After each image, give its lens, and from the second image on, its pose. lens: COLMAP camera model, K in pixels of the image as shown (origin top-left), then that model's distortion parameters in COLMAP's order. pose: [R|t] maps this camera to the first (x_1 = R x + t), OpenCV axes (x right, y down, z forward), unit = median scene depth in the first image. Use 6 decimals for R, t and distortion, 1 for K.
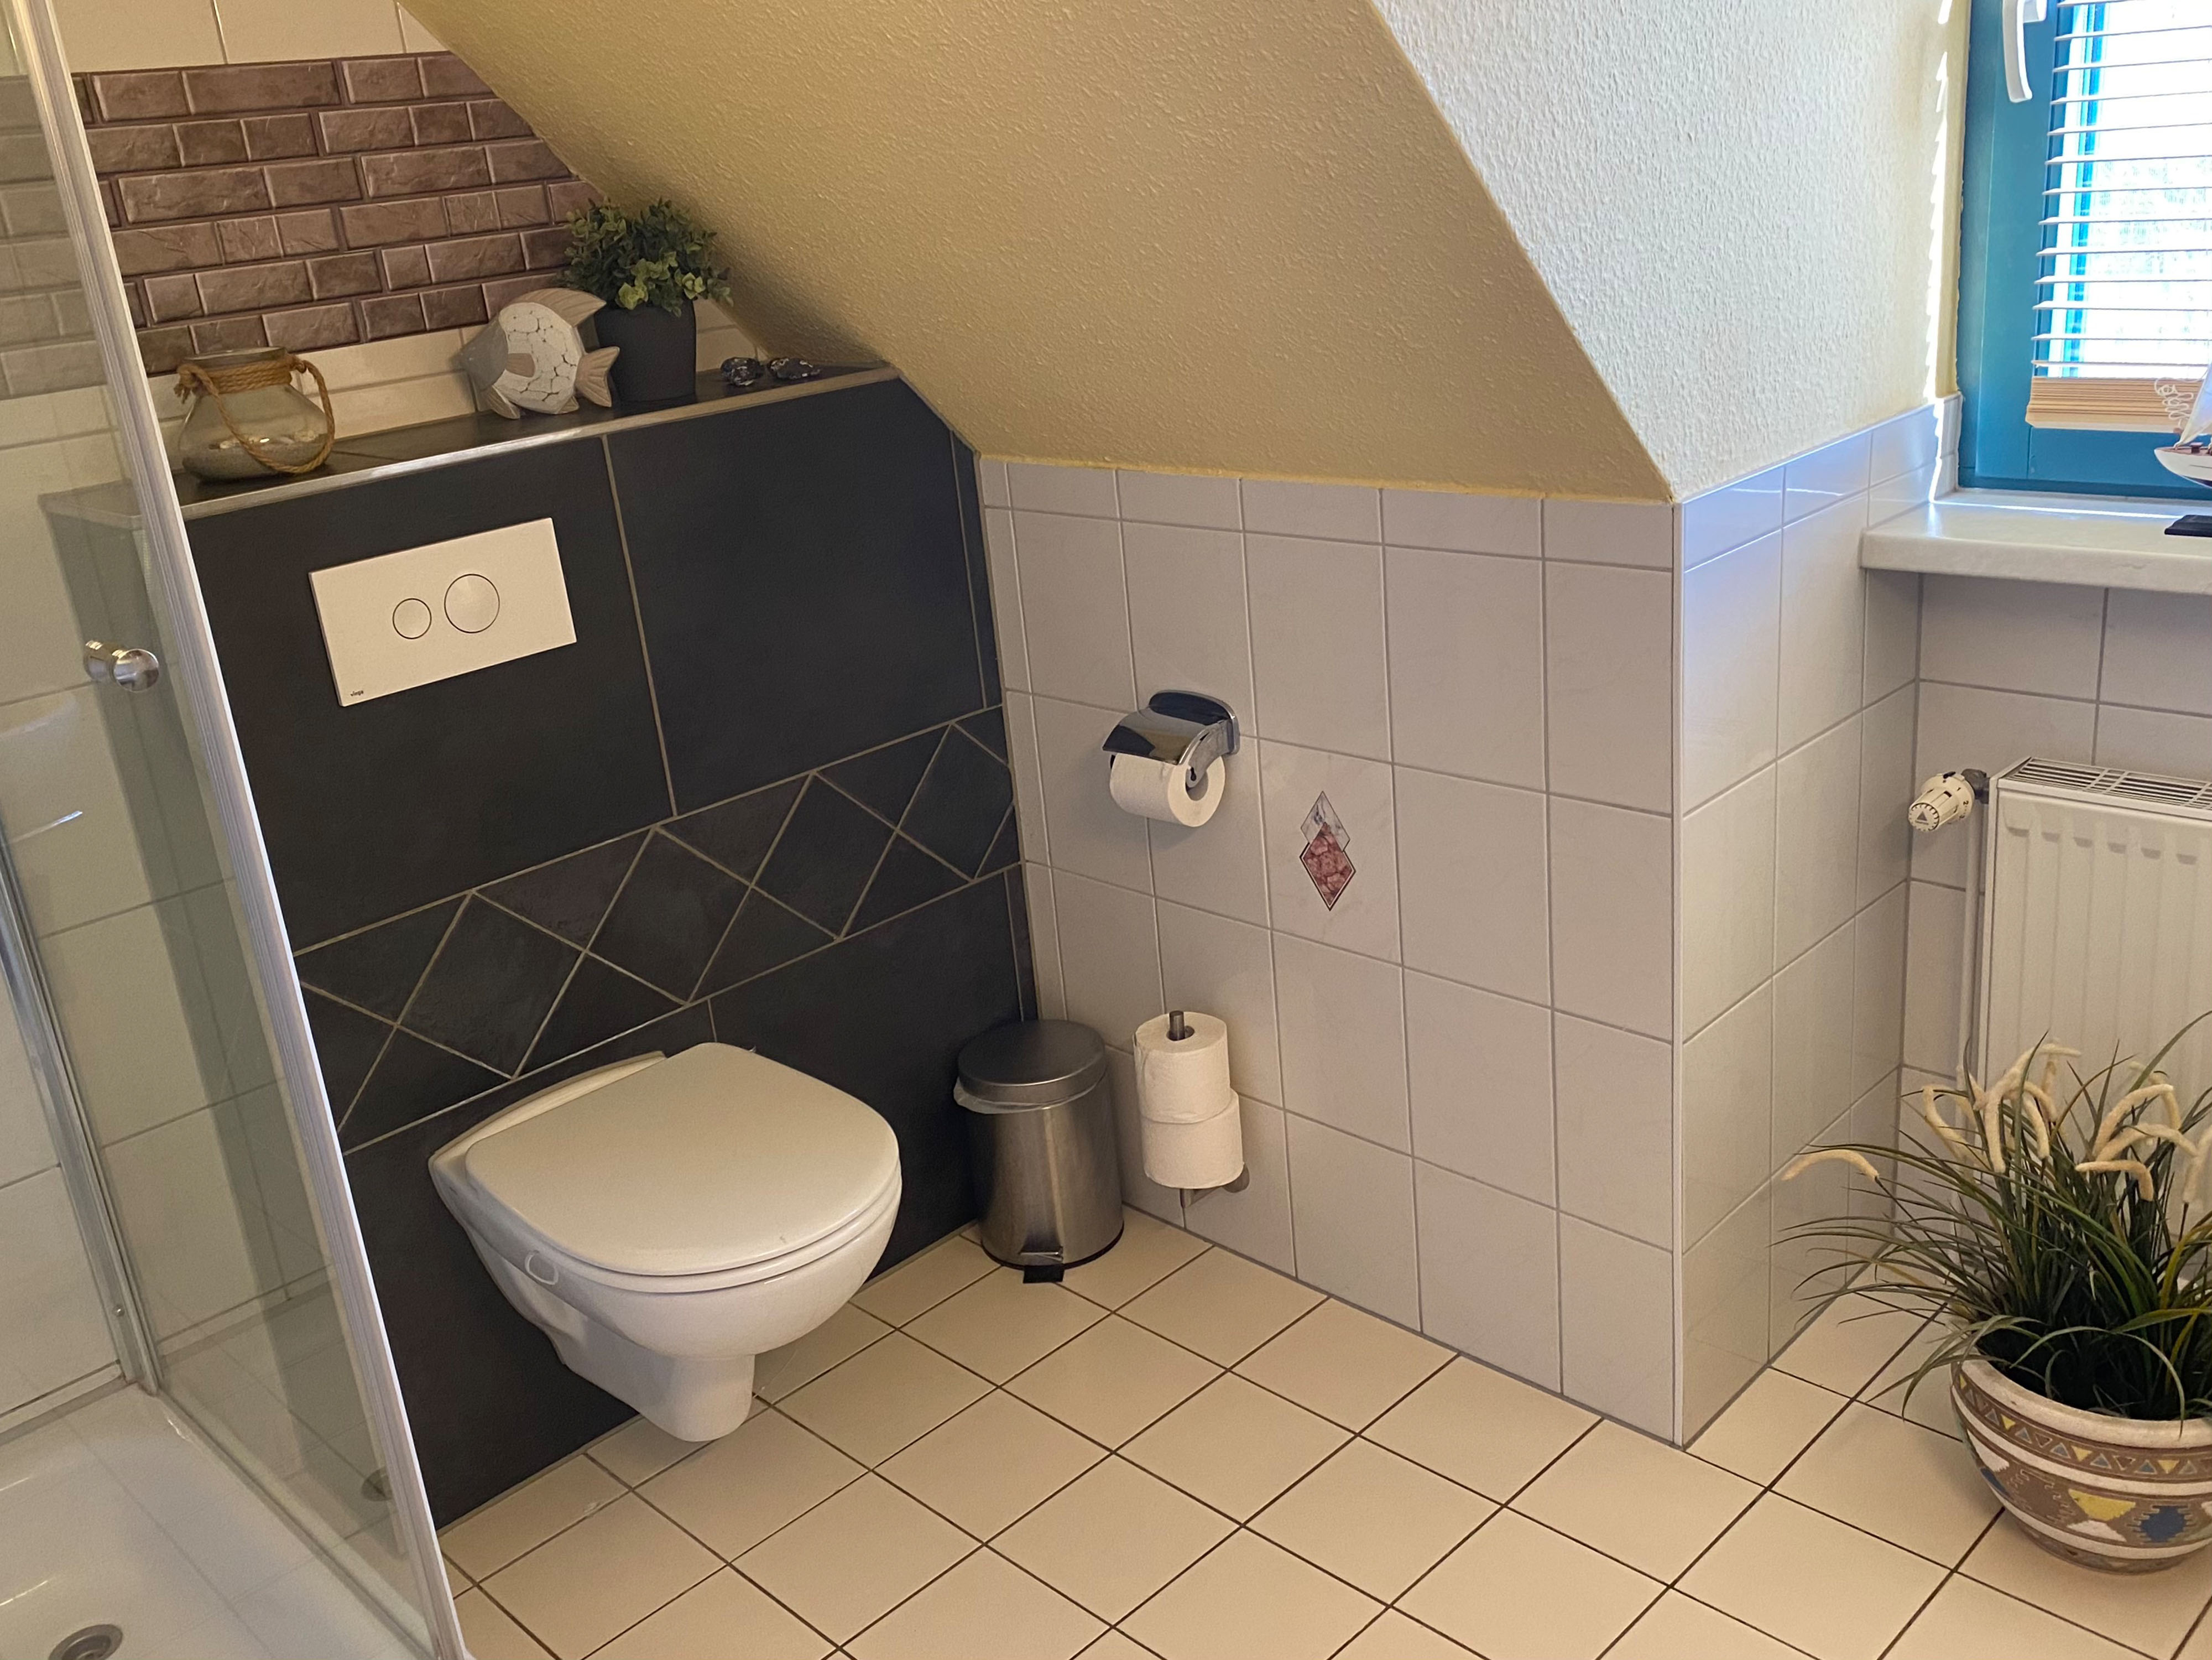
lens RADIAL K [[1950.1, 0, 1106.0], [0, 1950.1, 830.0], [0, 0, 1]] dist [0.115645, -0.187114]
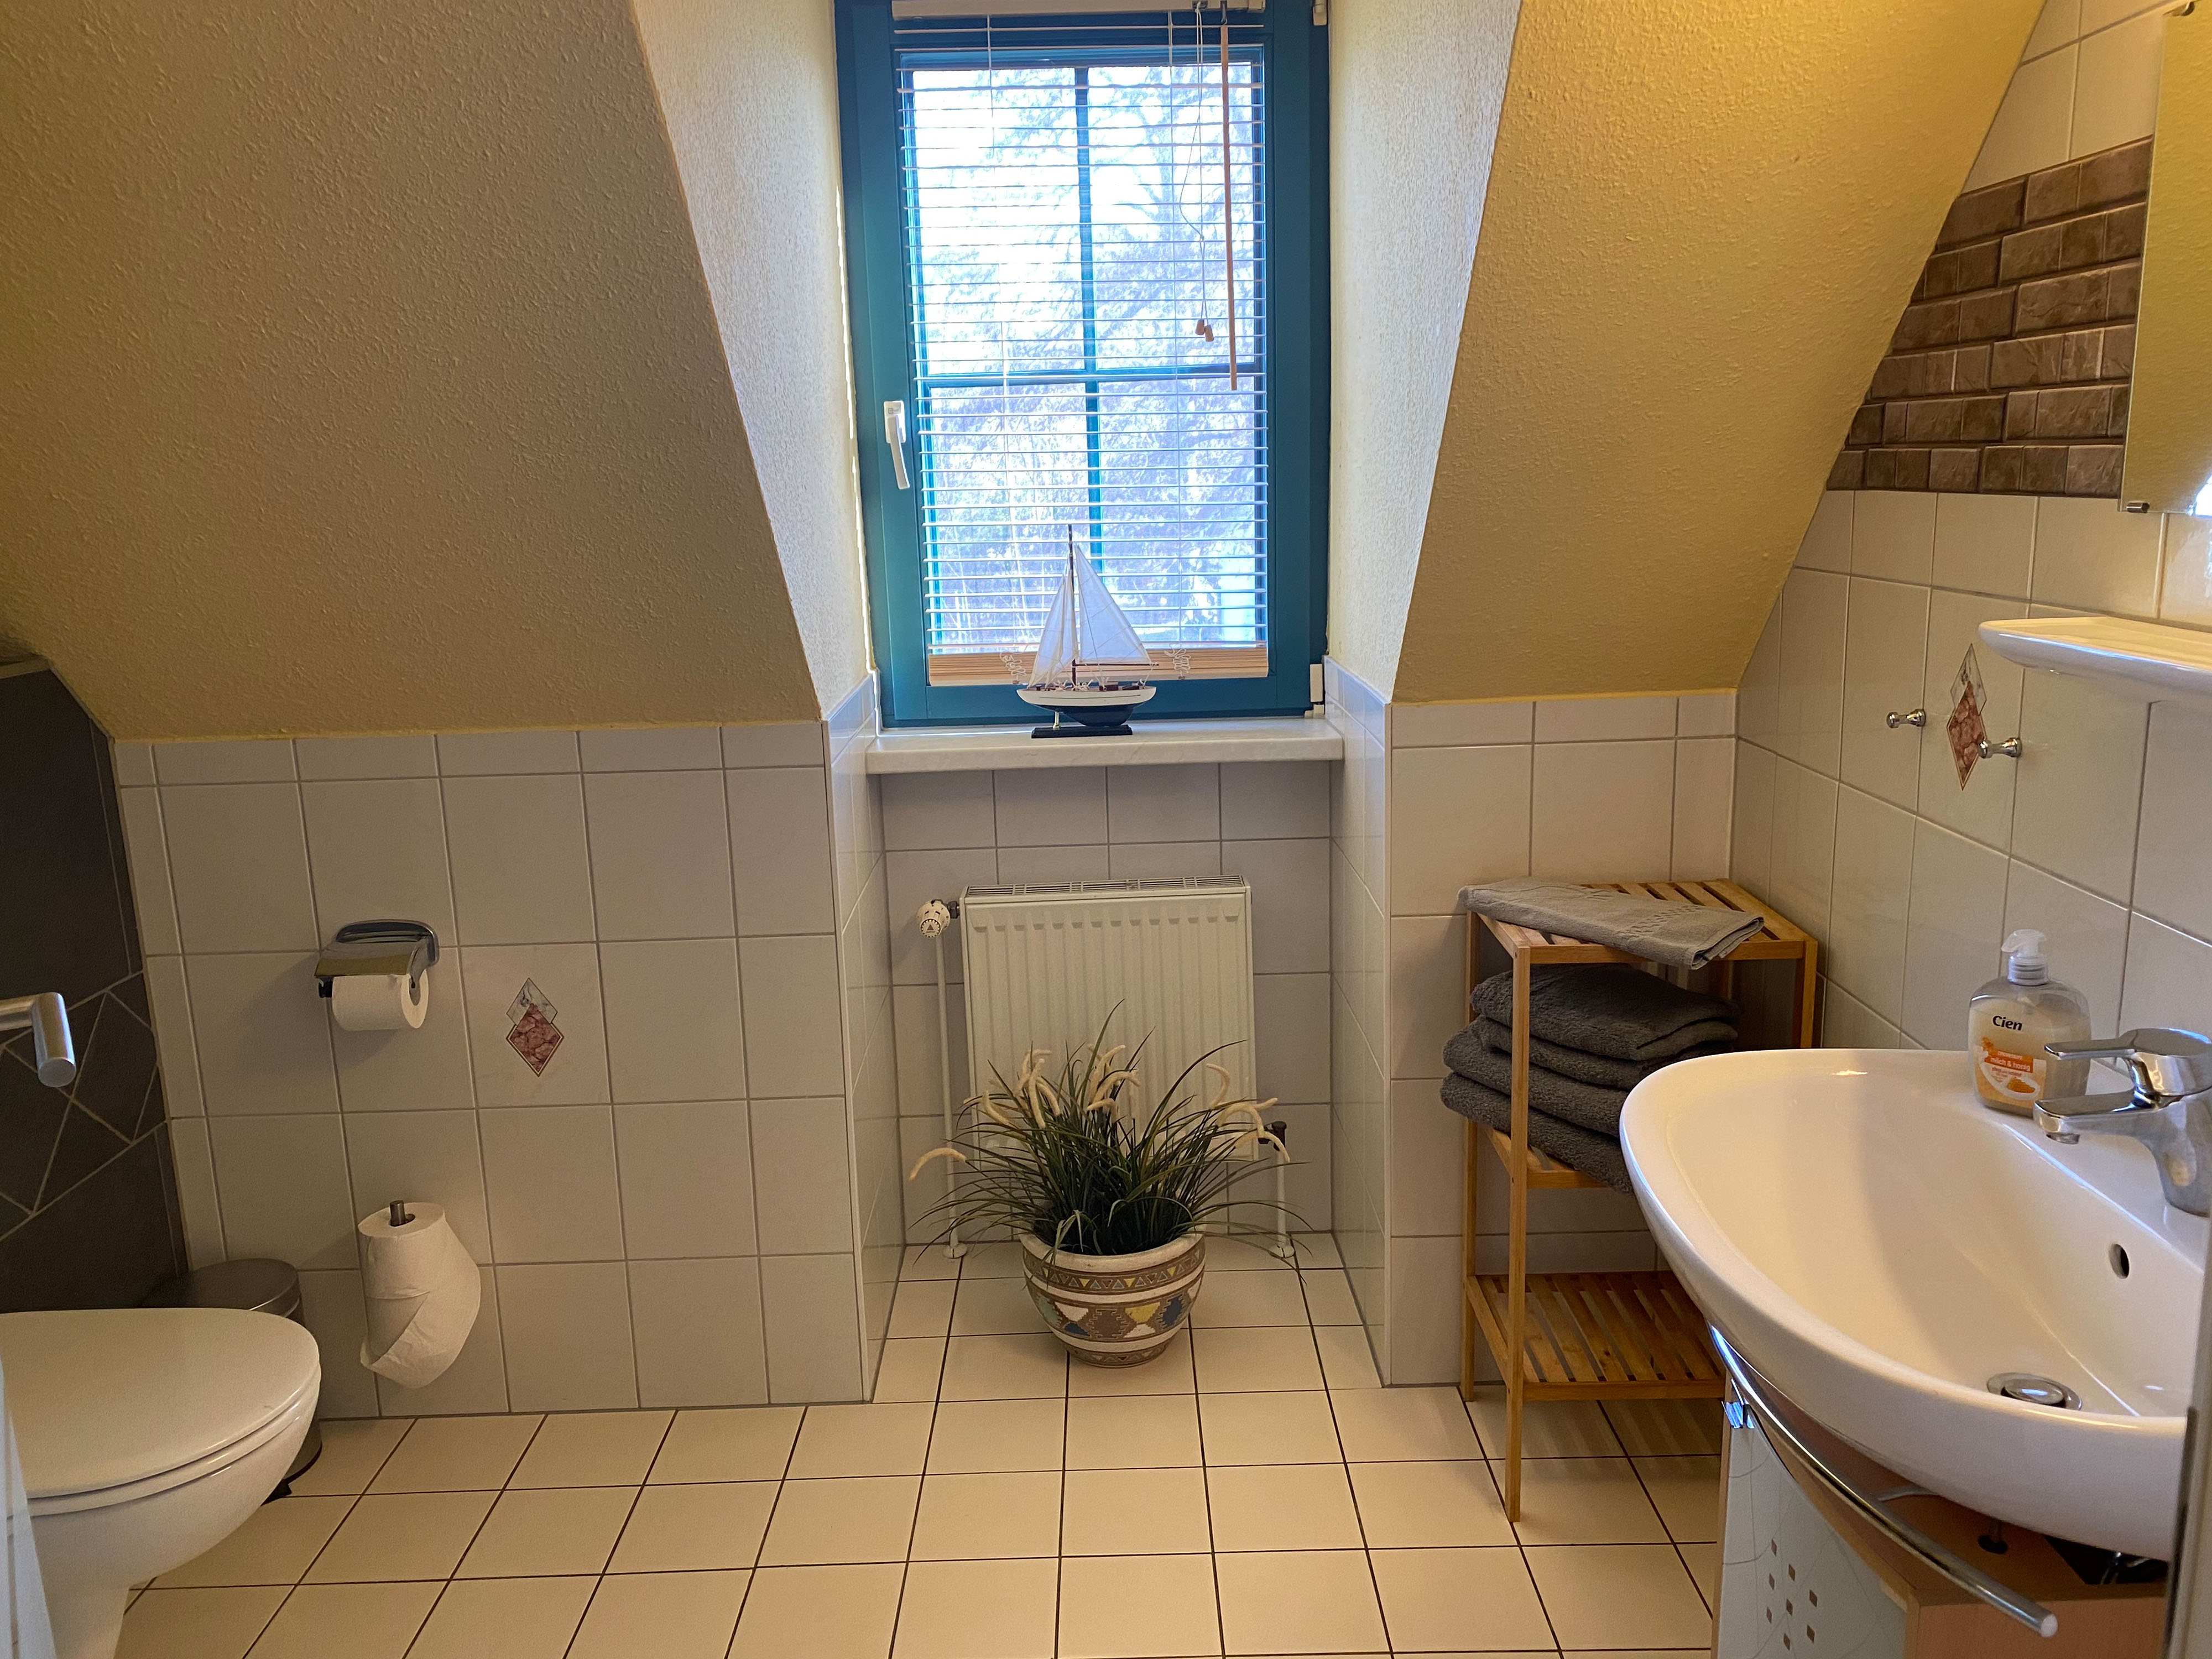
lens RADIAL K [[1655.1, 0, 1110.0], [0, 1655.1, 803.9], [0, 0, 1]] dist [0.010395, -0.002010]
pose [[0.691042, -0.065672, 0.719825, -0.390653], [0.209914, 0.971178, -0.112916, 0.070241], [-0.691662, 0.229131, 0.684910, -0.004555]]
